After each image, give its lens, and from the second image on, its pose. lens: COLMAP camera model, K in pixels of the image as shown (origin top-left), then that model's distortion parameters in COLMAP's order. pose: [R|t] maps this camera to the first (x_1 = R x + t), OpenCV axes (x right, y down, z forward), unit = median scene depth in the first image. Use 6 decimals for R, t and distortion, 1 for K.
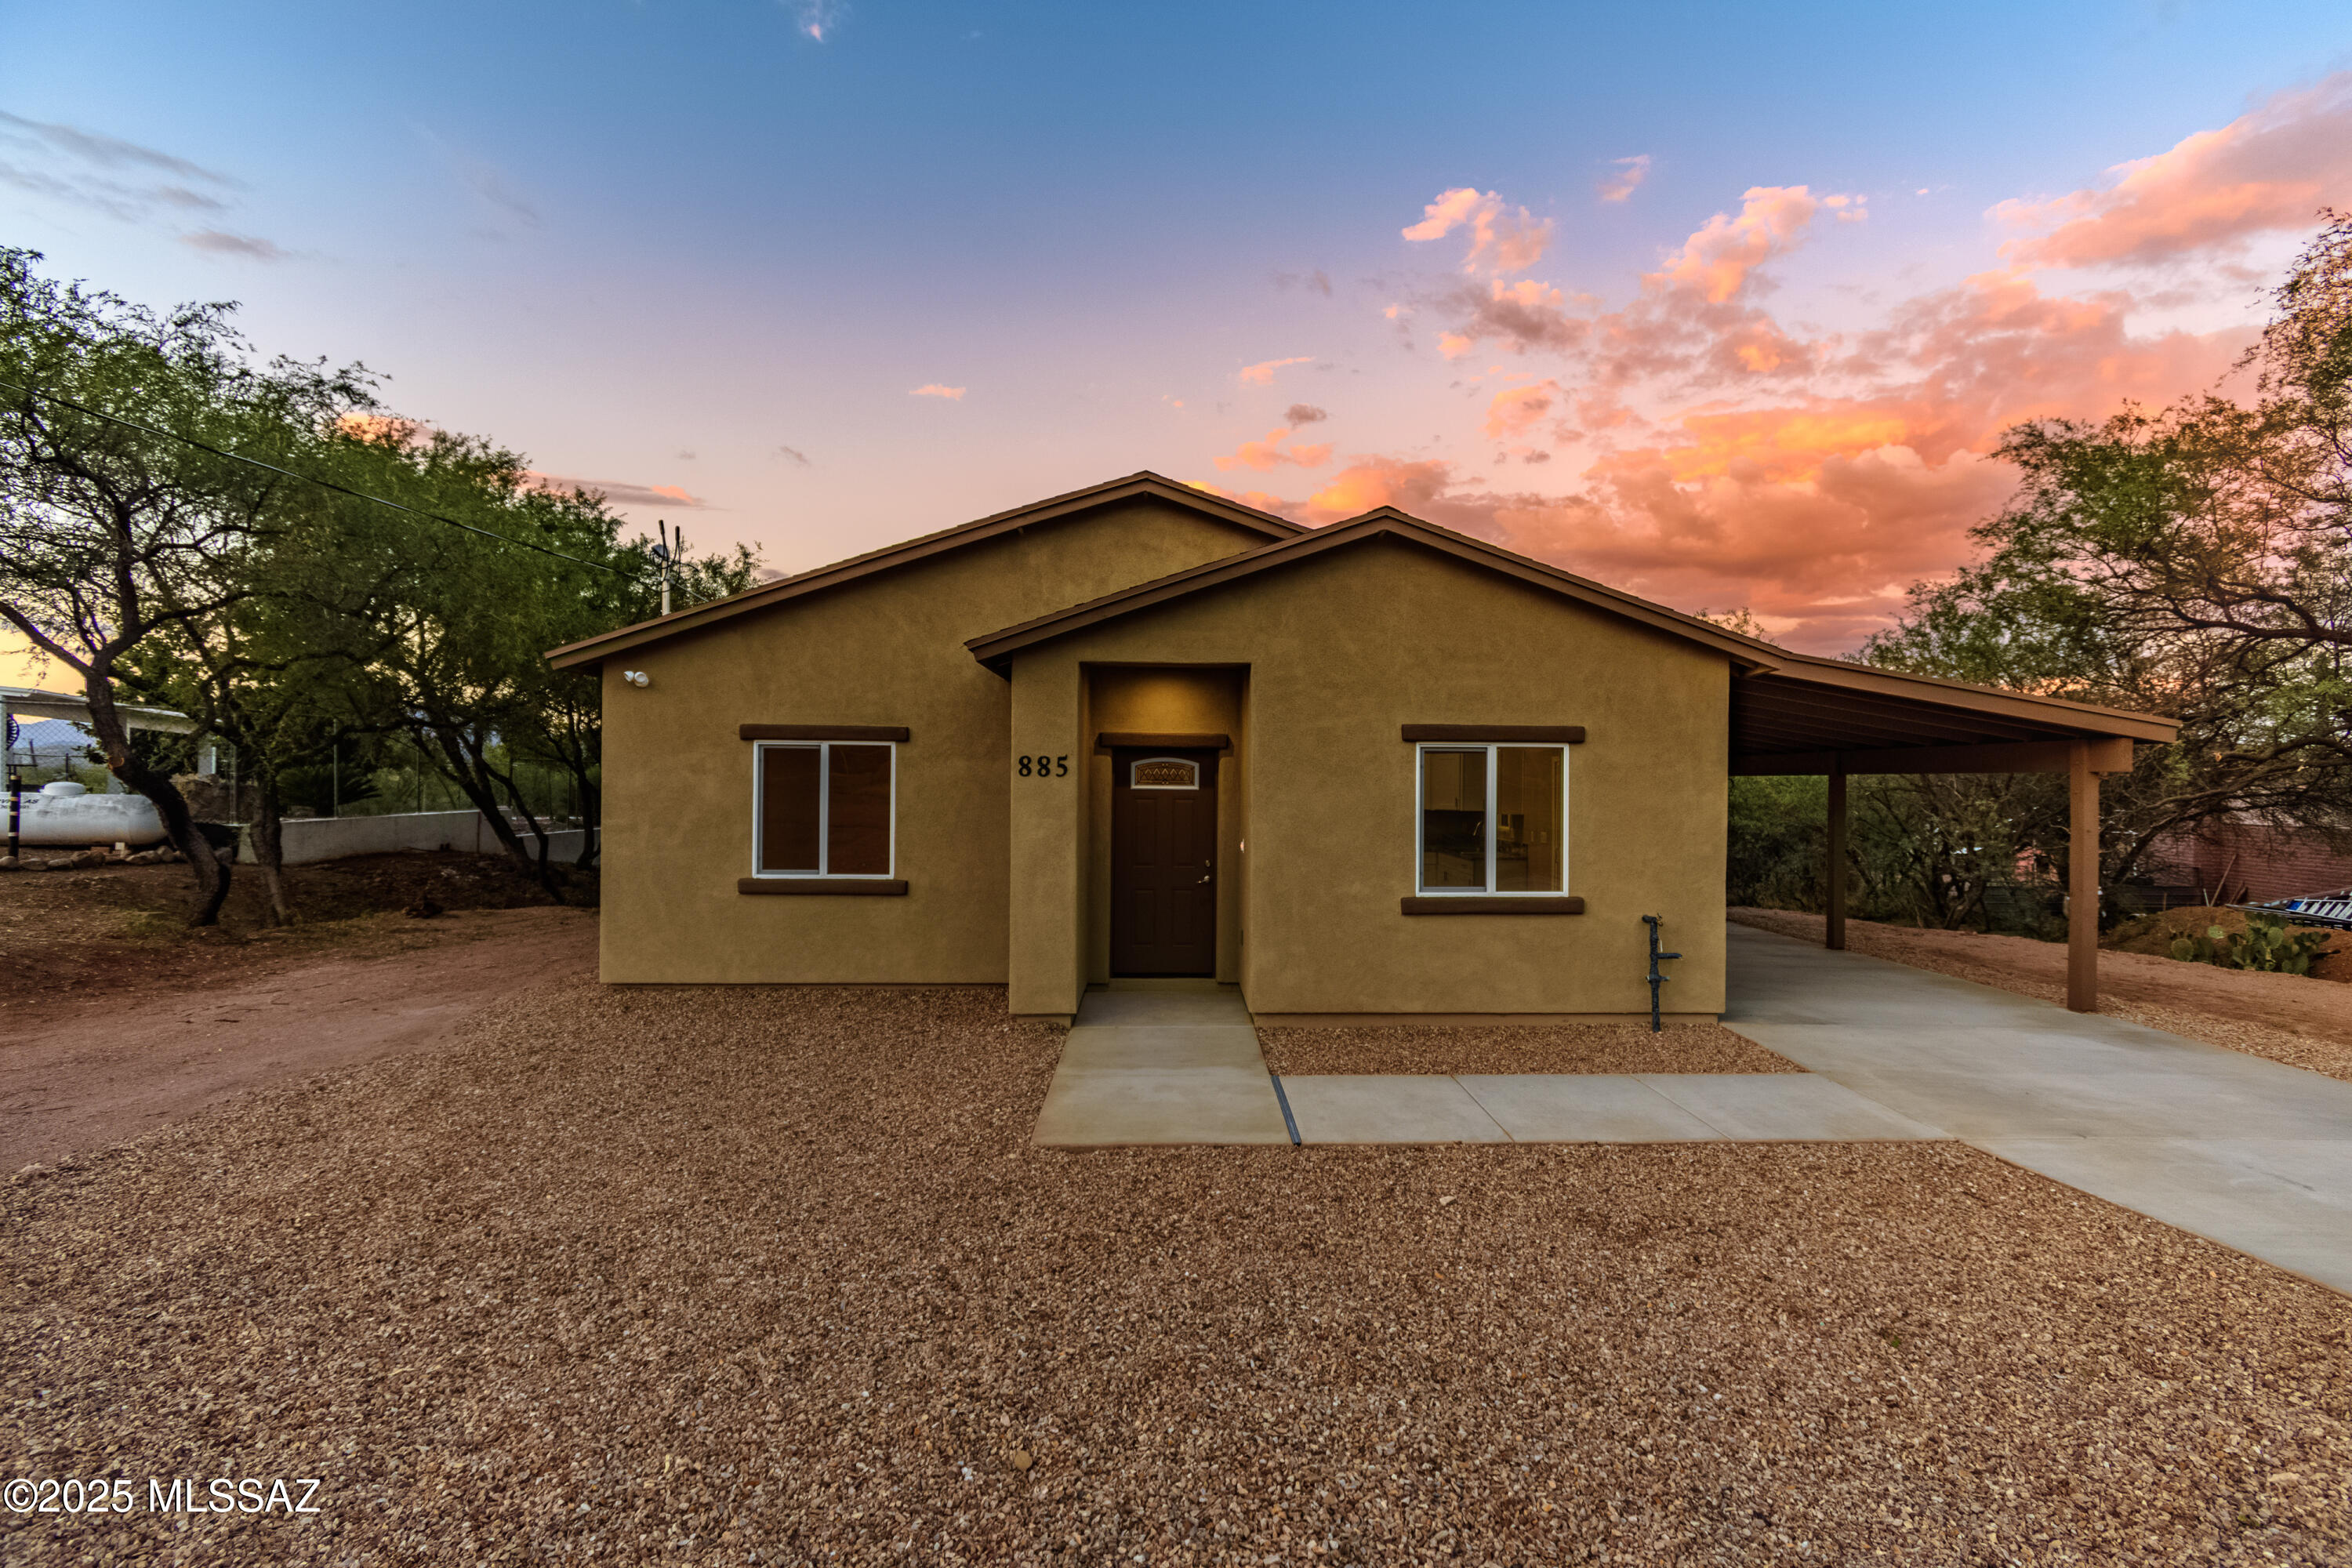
lens RADIAL K [[1013.6, 0, 1212.3], [0, 1013.6, 777.8], [0, 0, 1]] dist [0.001665, -0.000877]
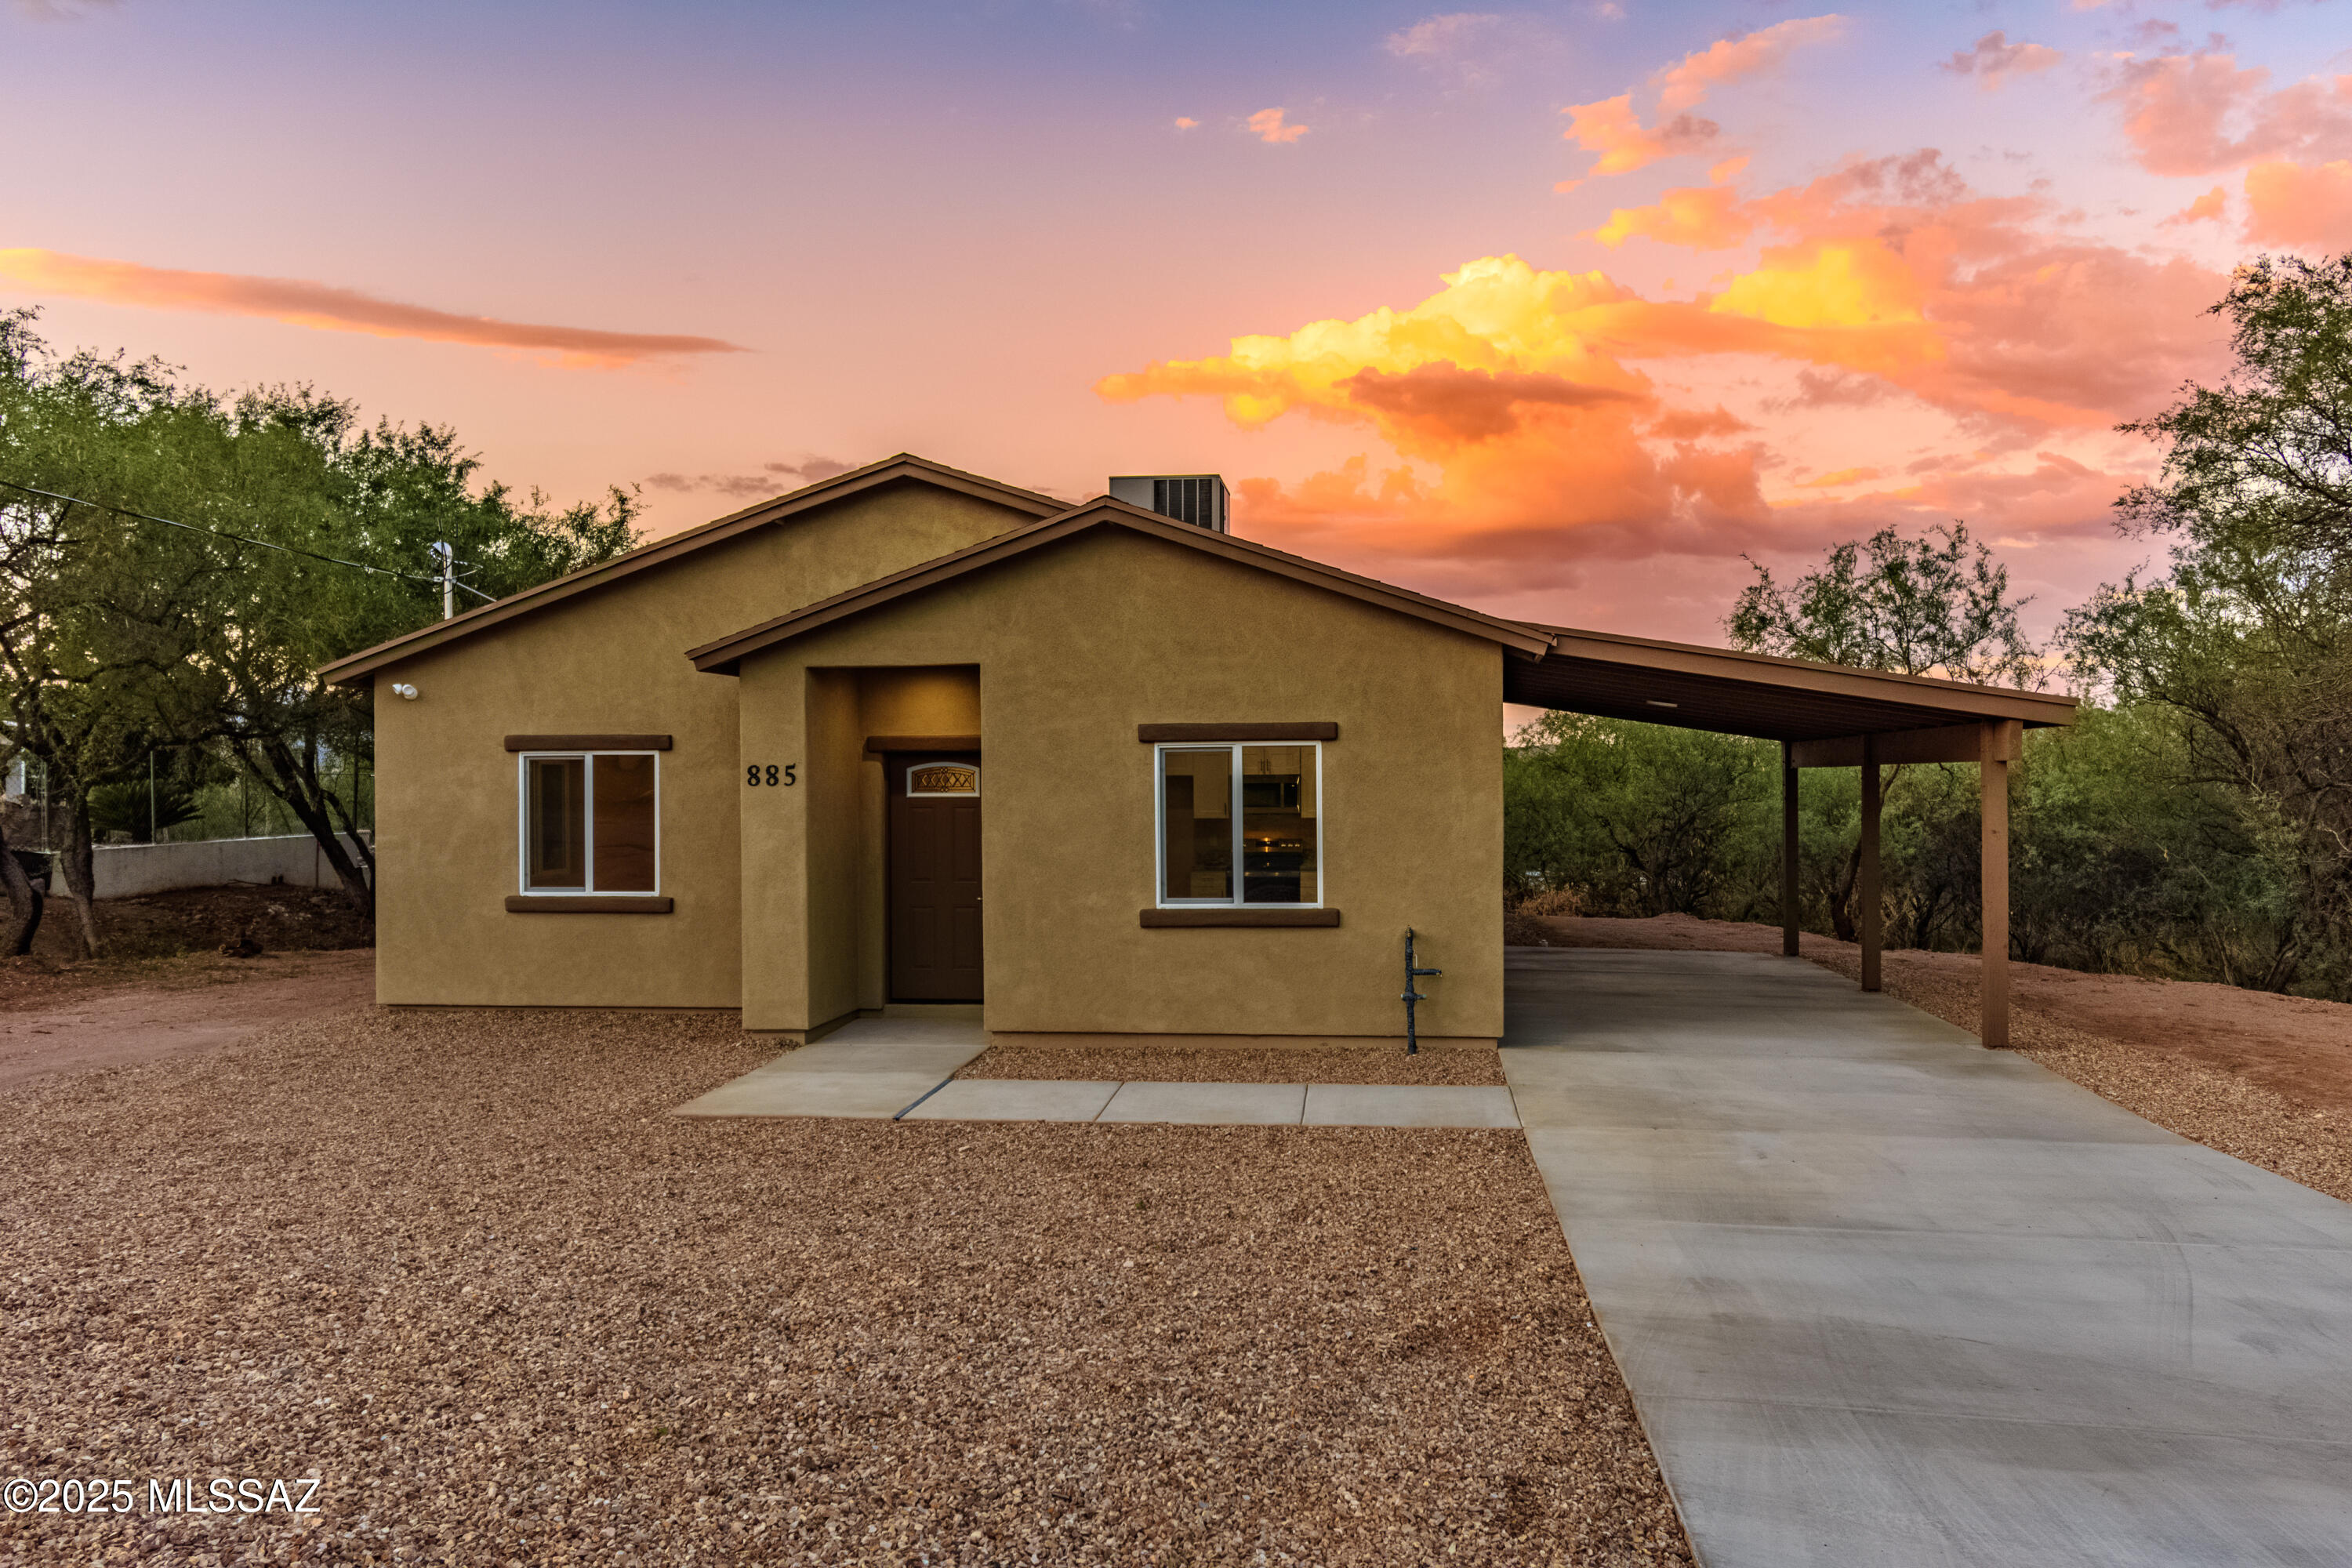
lens RADIAL K [[1714.4, 0, 1242.2], [0, 1714.4, 778.5], [0, 0, 1]] dist [-0.005826, 0.012850]
pose [[0.987286, -0.015742, -0.158175, 0.478752], [0.015914, 0.999873, -0.000182, -0.000749], [0.158158, -0.002338, 0.987411, -0.491969]]
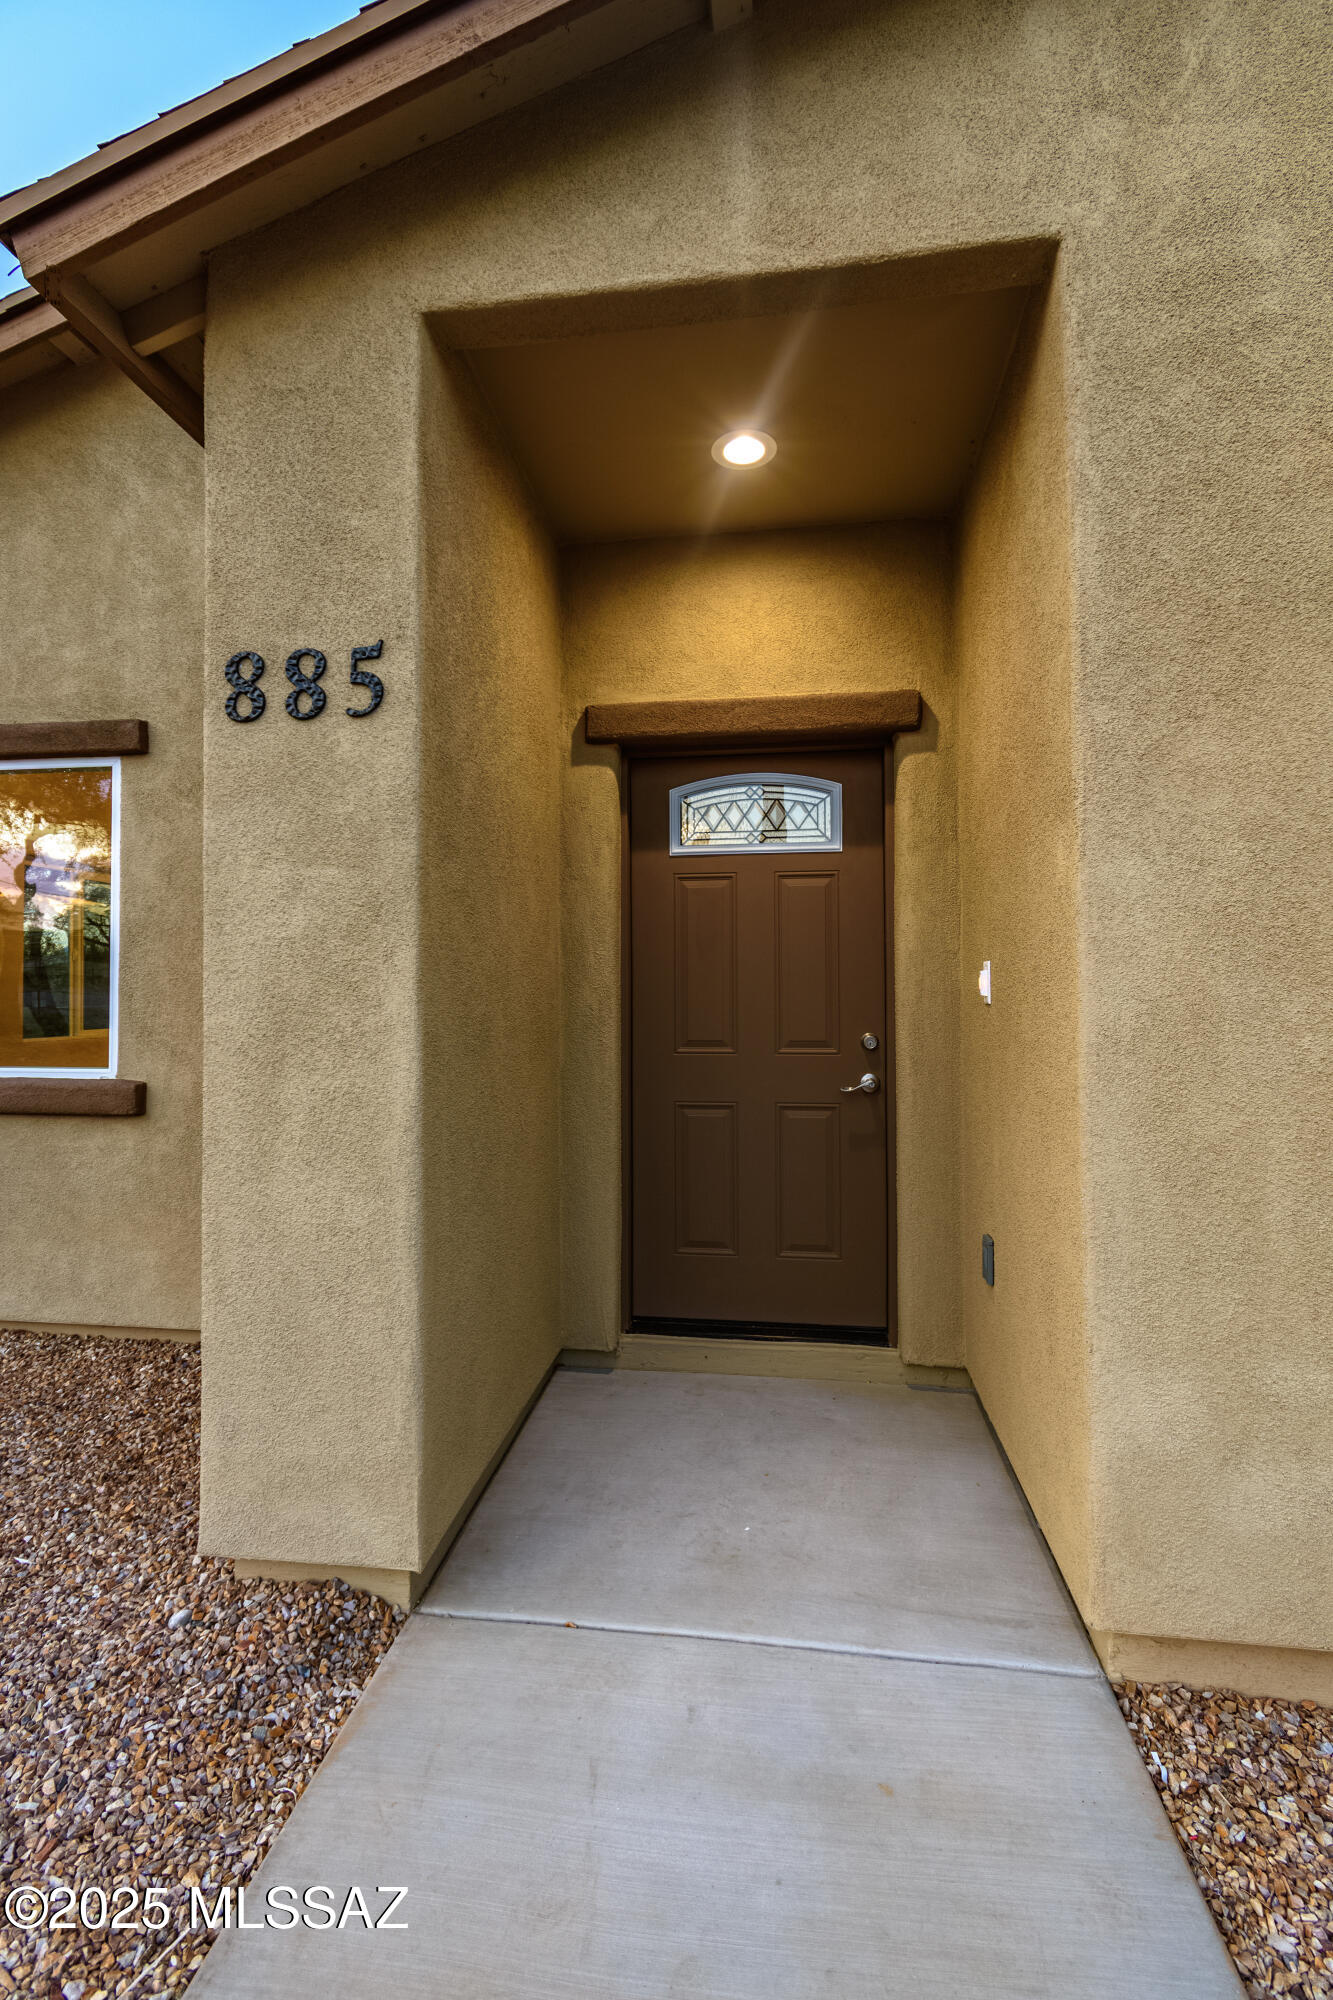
lens RADIAL K [[861.9, 0, 669.0], [0, 861.9, 976.1], [0, 0, 1]] dist [0.001665, -0.000877]
pose [[0.982717, -0.017966, -0.184242, -0.019647], [0.014141, 0.999657, -0.022053, 0.068815], [0.184575, 0.019067, 0.982633, 0.691846]]
